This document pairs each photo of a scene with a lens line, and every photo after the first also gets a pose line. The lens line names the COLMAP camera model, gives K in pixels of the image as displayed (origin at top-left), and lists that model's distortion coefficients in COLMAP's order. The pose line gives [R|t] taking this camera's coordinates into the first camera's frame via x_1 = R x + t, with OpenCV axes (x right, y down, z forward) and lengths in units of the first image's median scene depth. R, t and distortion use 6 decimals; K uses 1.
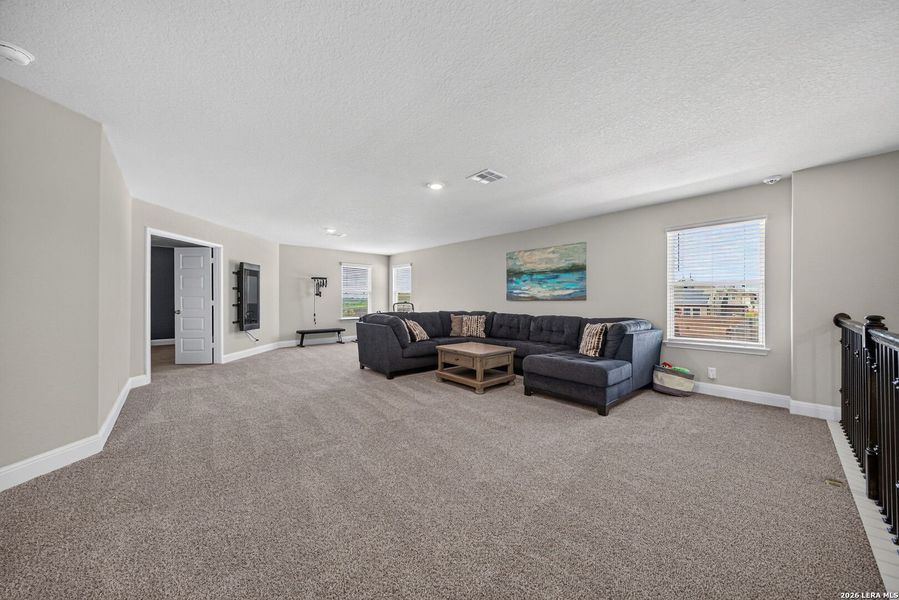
lens RADIAL K [[309.3, 0, 448.7], [0, 309.3, 300.1], [0, 0, 1]] dist [-0.000576, -0.000071]
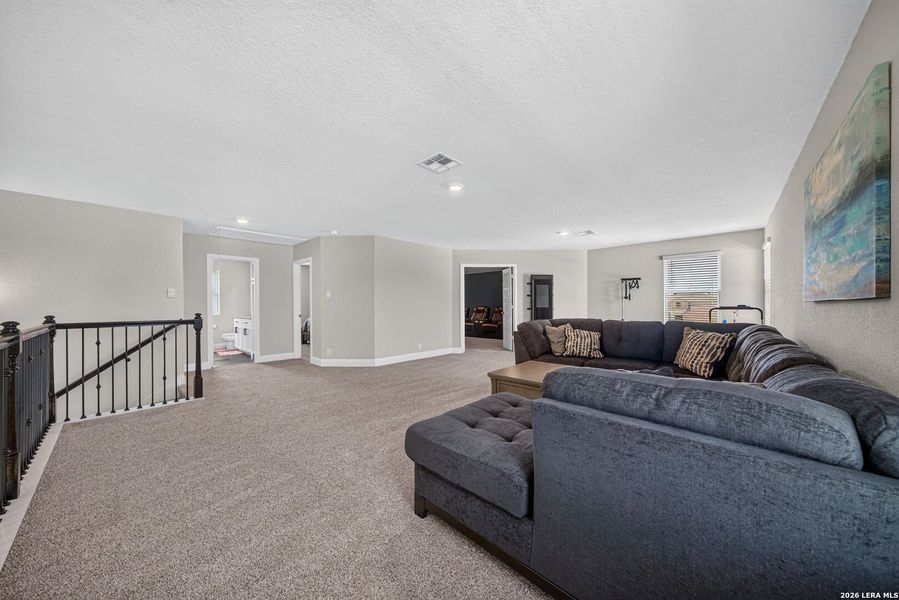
lens RADIAL K [[309.3, 0, 448.6], [0, 309.3, 305.3], [0, 0, 1]] dist [-0.000576, -0.000071]
pose [[0.097814, -0.002265, -0.995202, 0.516858], [0.007284, 0.999972, -0.001560, 0.002531], [0.995178, -0.007097, 0.097828, 0.498758]]
